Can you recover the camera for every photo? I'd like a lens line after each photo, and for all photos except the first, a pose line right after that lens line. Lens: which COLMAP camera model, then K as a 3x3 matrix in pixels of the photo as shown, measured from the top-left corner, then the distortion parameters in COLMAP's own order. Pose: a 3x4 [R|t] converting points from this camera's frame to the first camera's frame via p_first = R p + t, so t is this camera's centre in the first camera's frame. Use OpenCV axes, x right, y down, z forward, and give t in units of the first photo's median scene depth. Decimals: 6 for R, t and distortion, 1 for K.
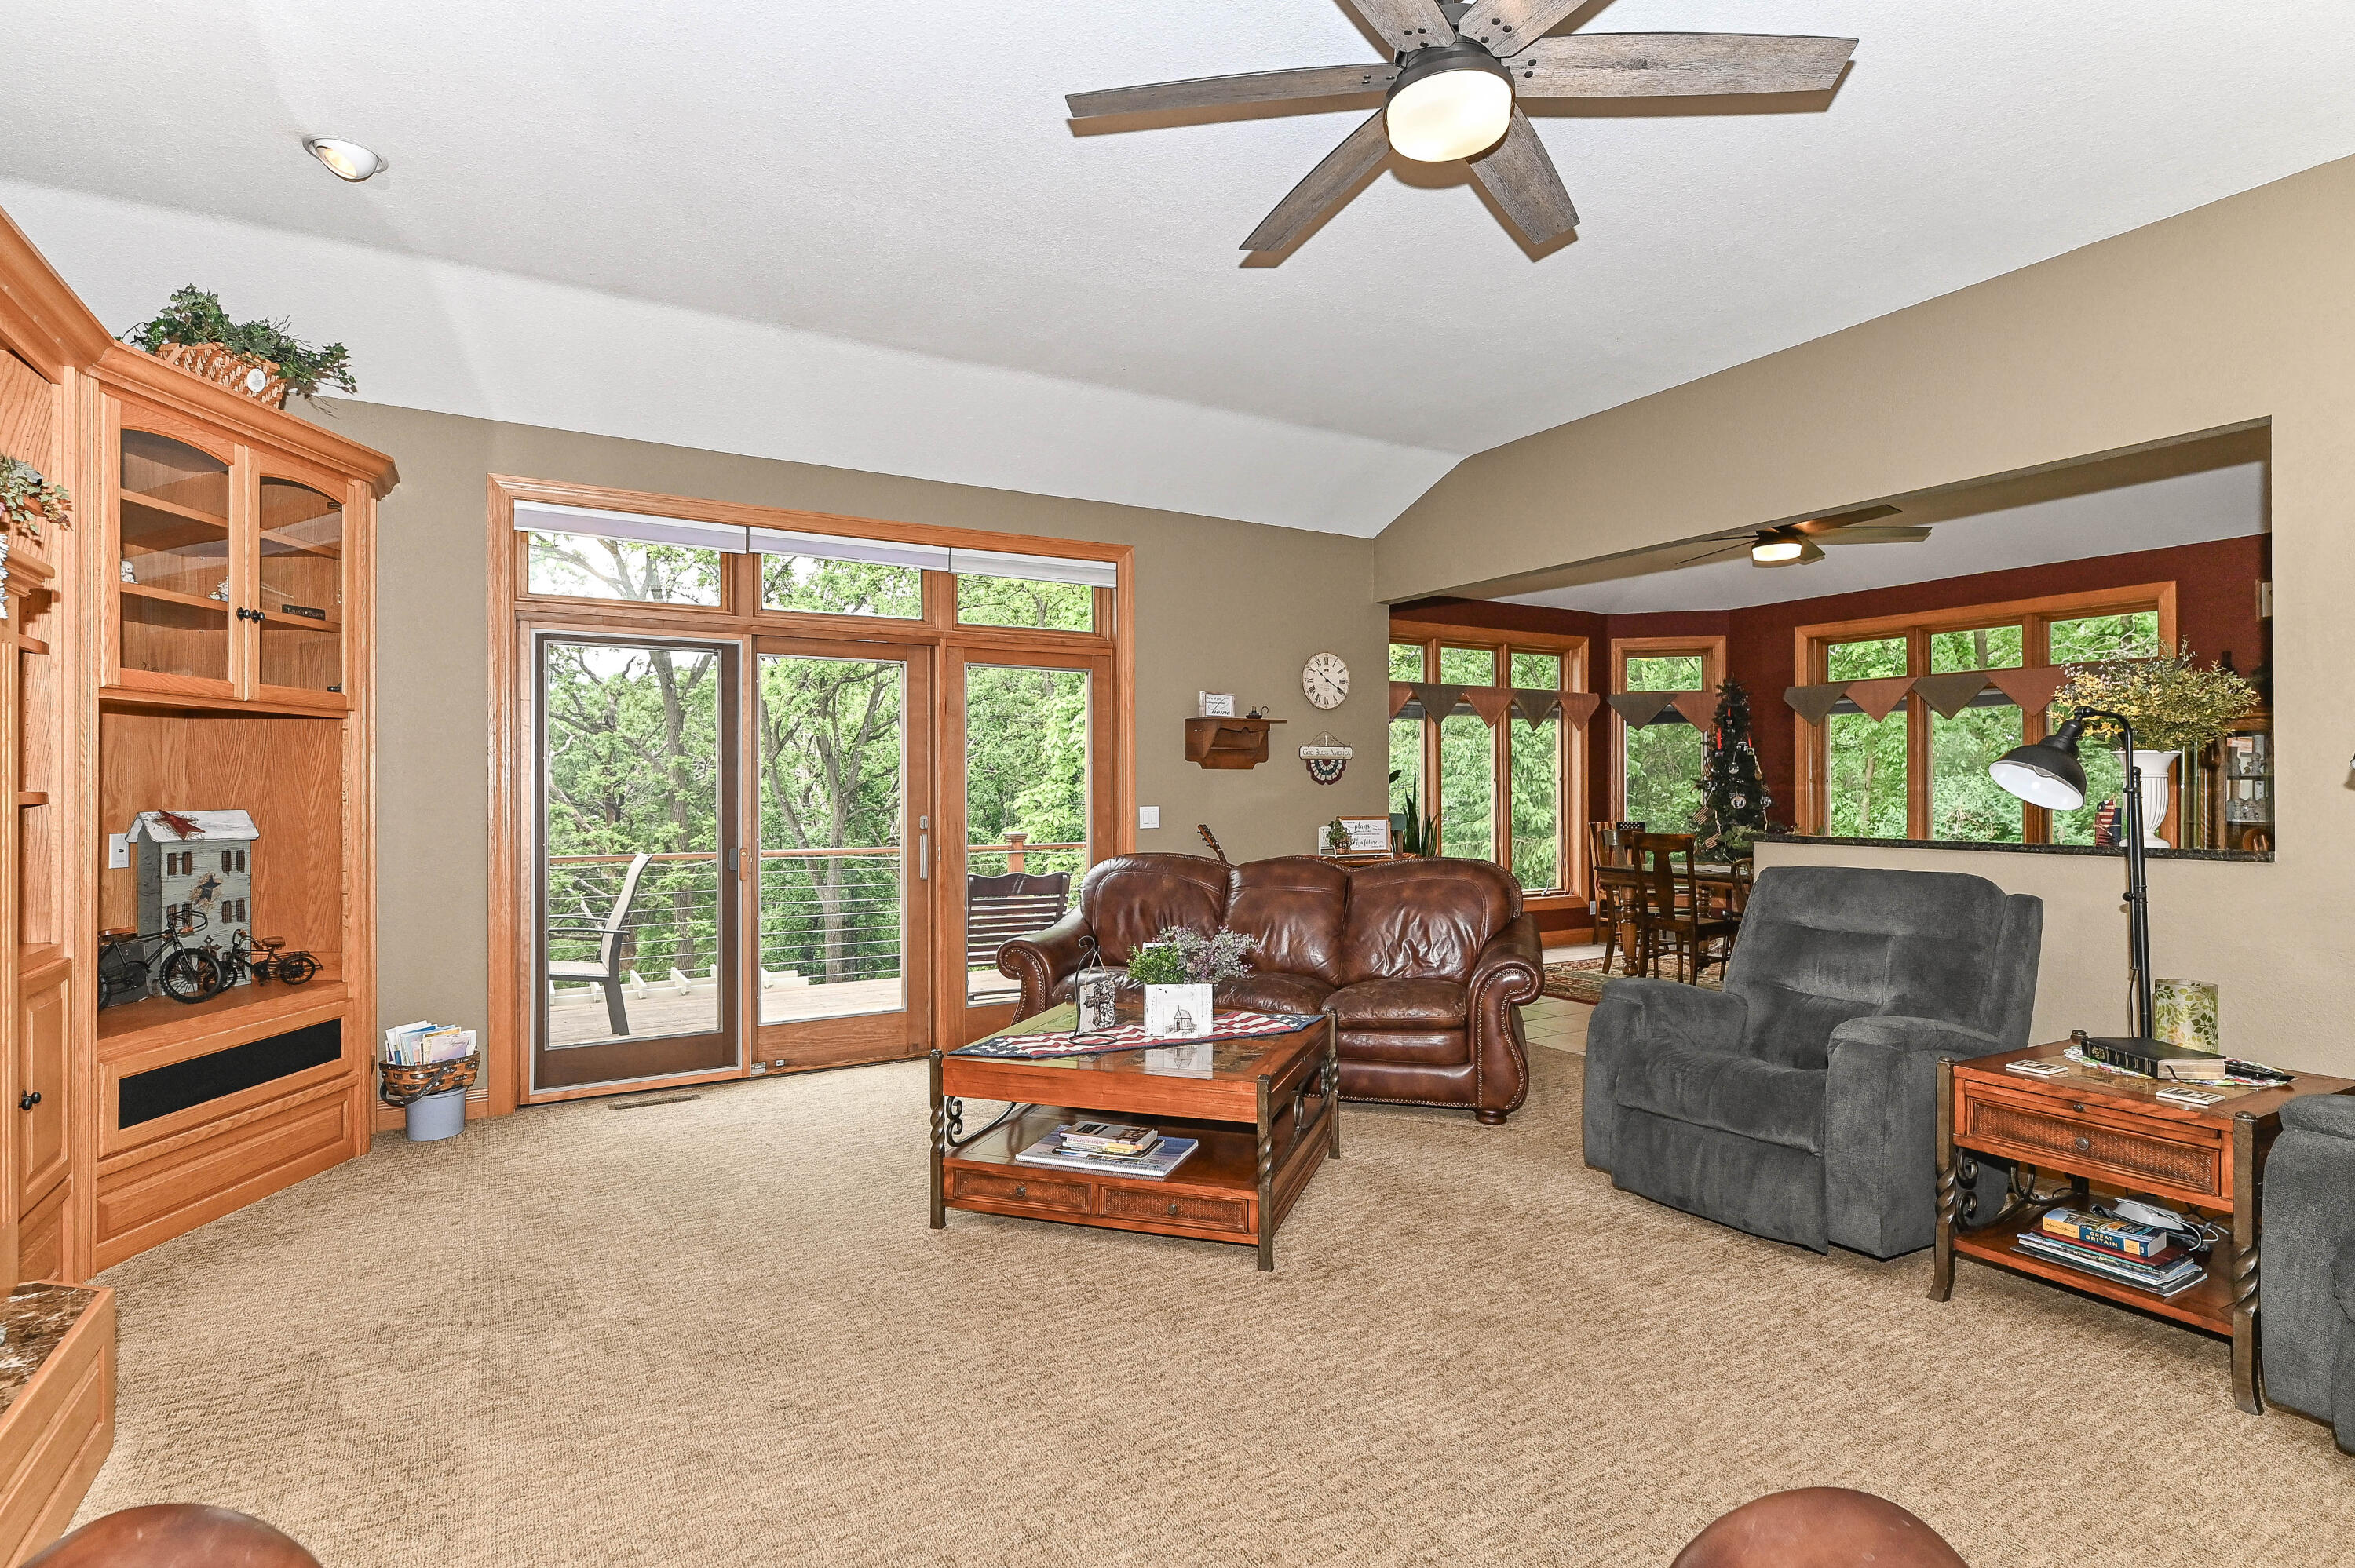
lens RADIAL K [[1190.7, 0, 1157.6], [0, 1190.7, 781.8], [0, 0, 1]] dist [0.014351, 0.000470]
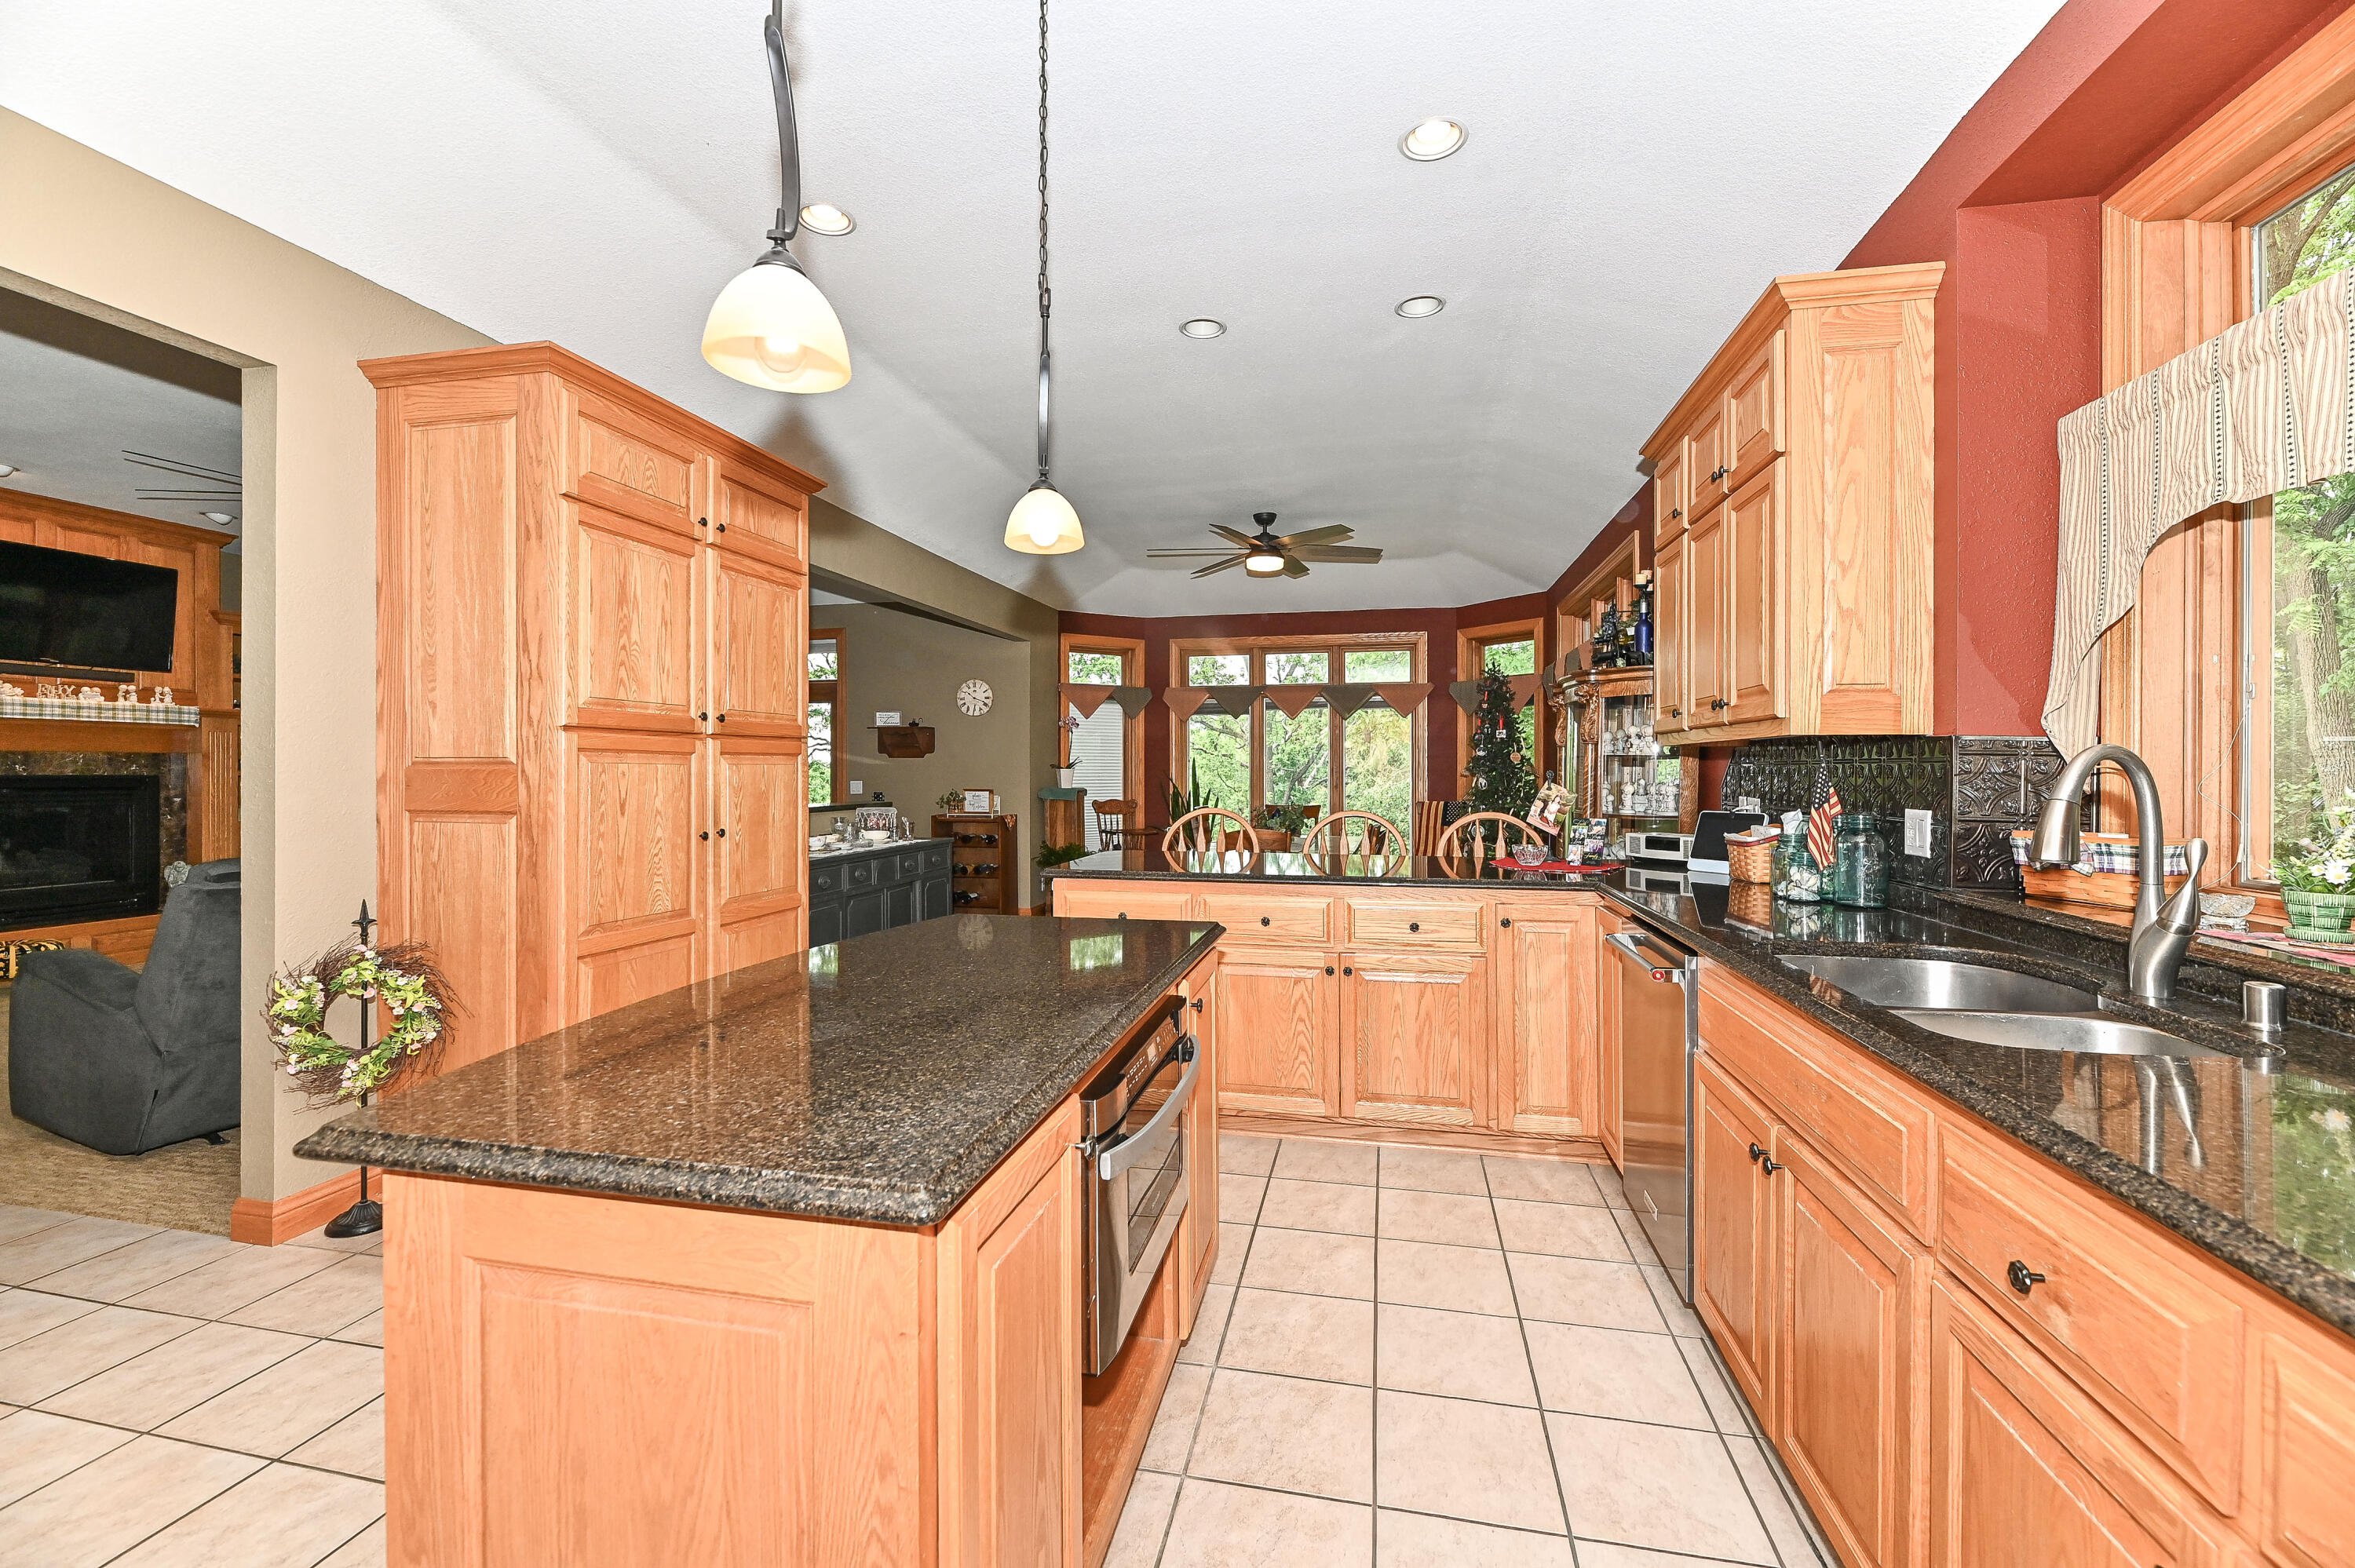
lens RADIAL K [[959.1, 0, 1165.7], [0, 959.1, 768.5], [0, 0, 1]] dist [-0.002436, -0.000795]
pose [[0.737482, 0.005538, -0.675344, 1.481963], [0.003581, 0.999920, 0.012111, -0.012436], [0.675357, -0.011350, 0.737404, 0.353620]]
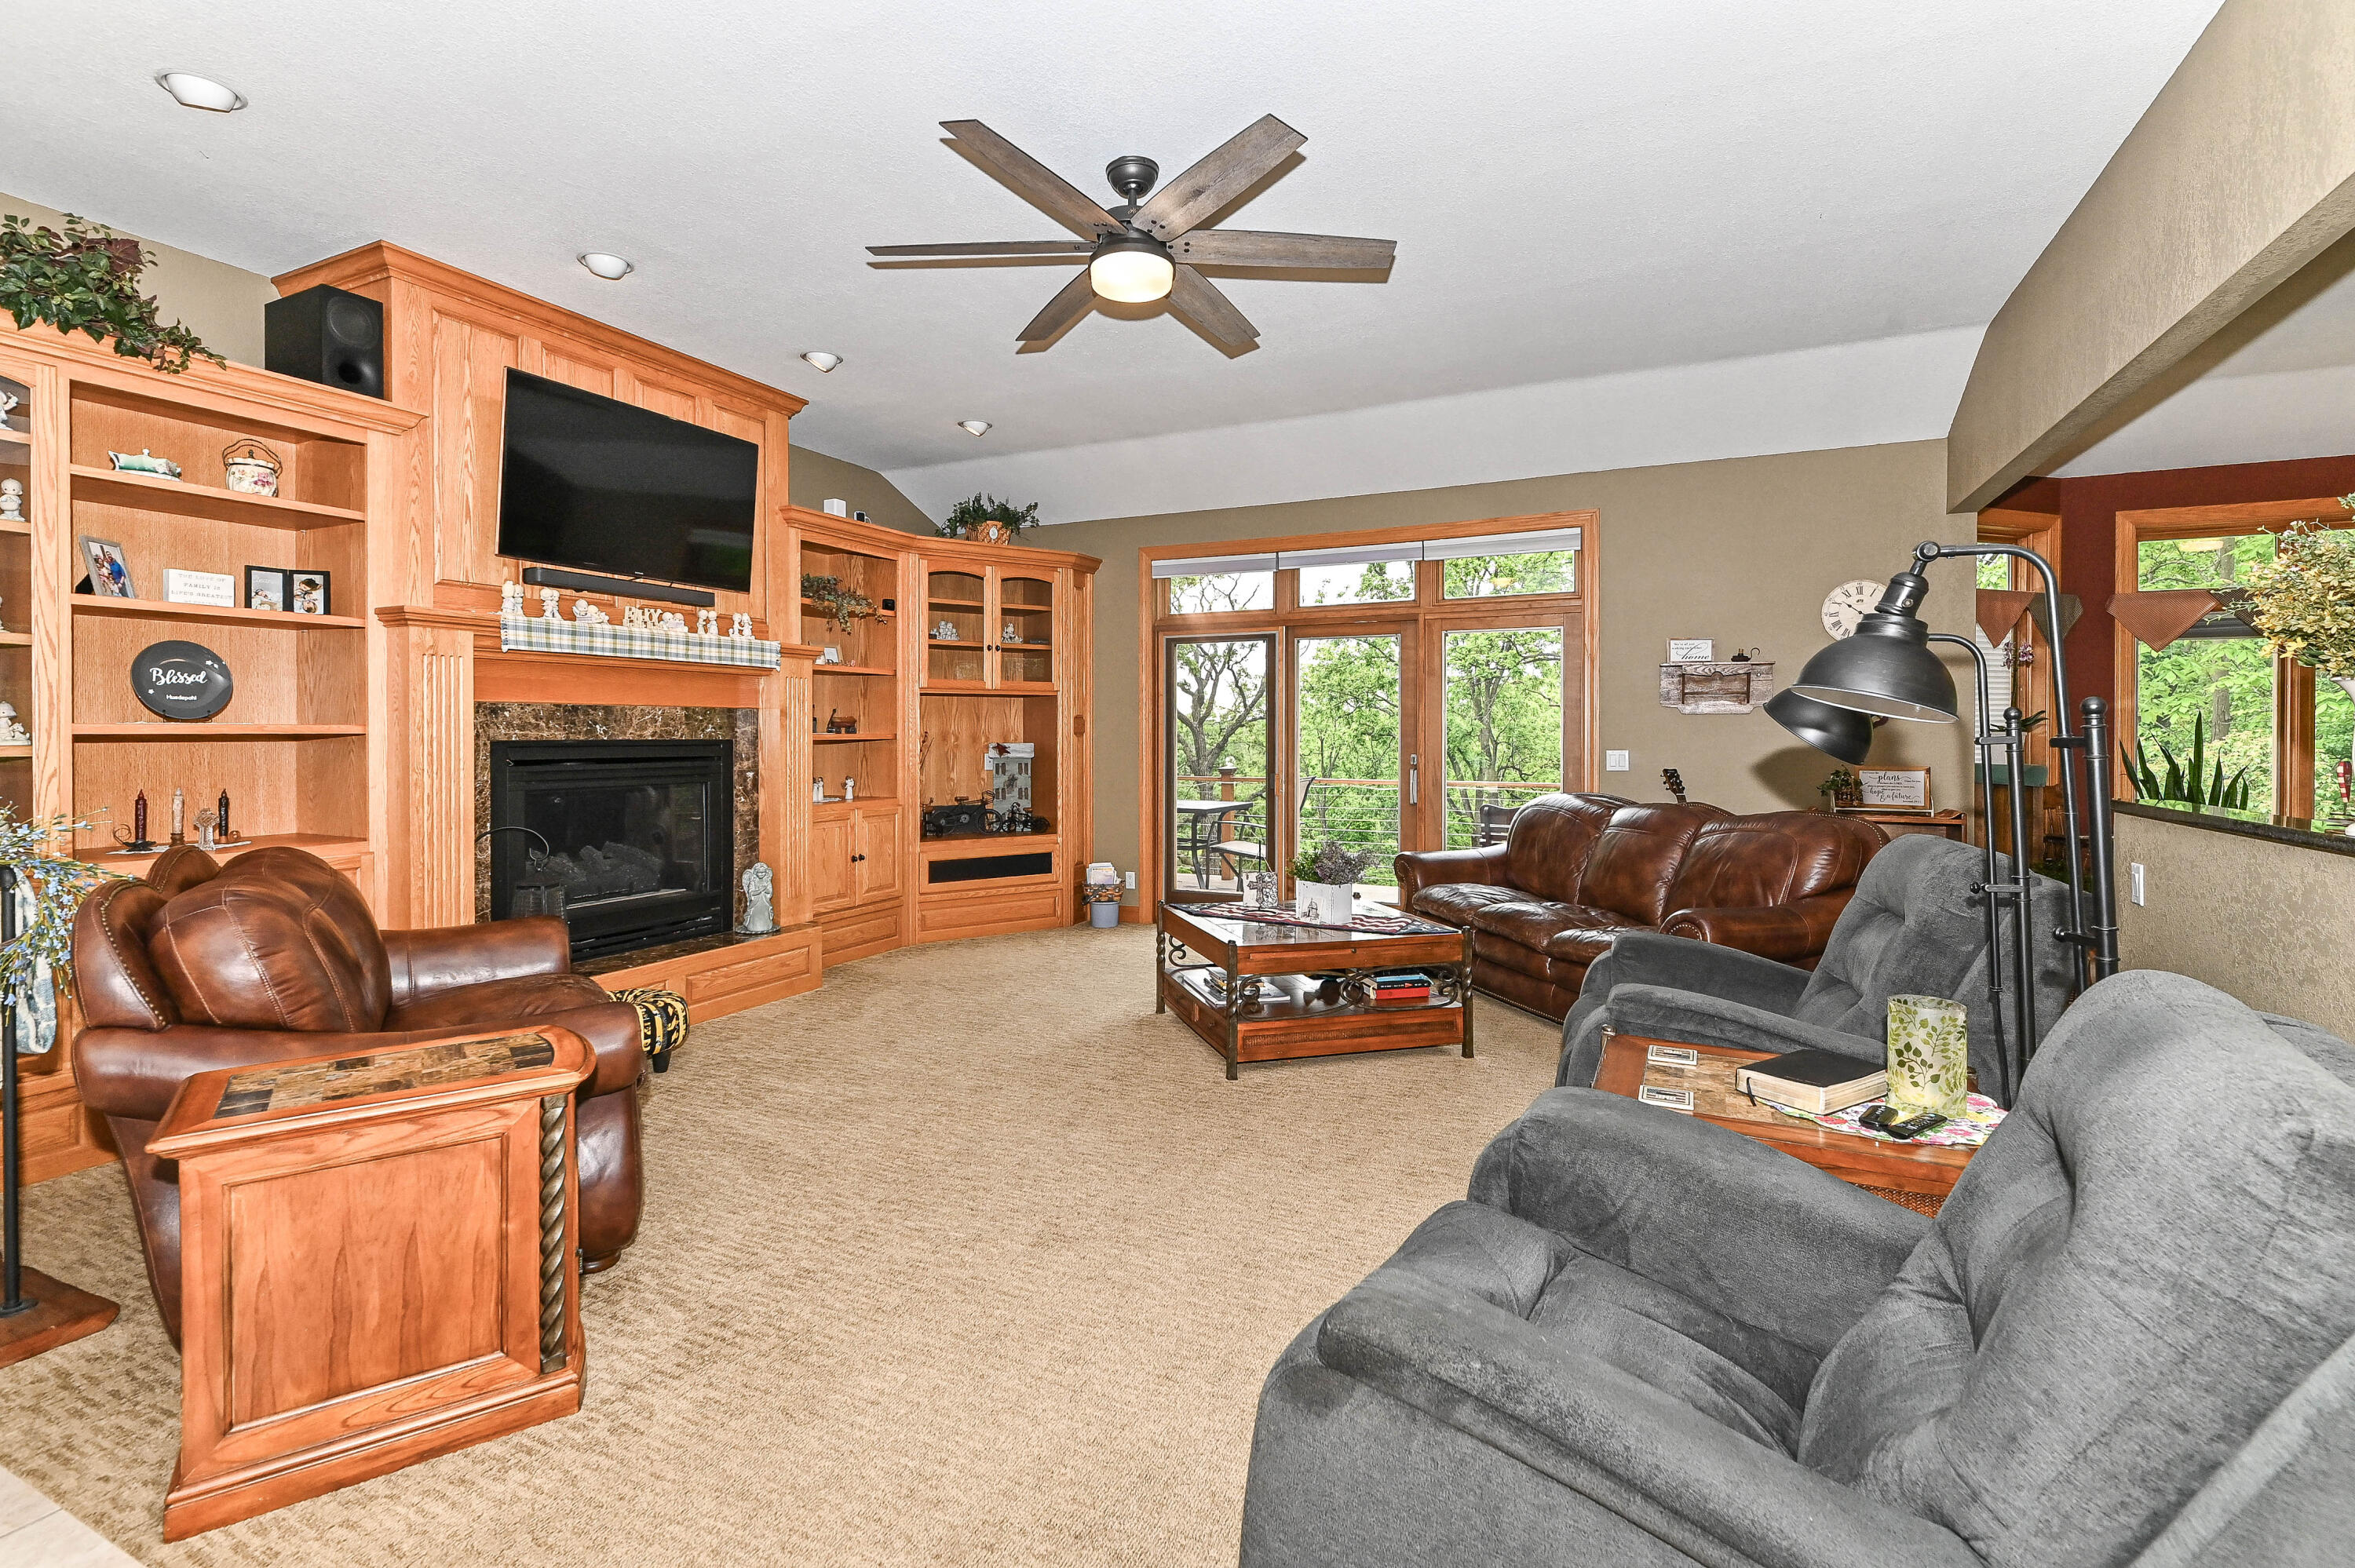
lens RADIAL K [[1109.4, 0, 1193.3], [0, 1109.4, 739.3], [0, 0, 1]] dist [0.023430, 0.000306]
pose [[0.565101, 0.009090, -0.824972, 0.719651], [0.005757, 0.999872, 0.014961, -0.006506], [0.825002, -0.013204, 0.564976, 0.147257]]
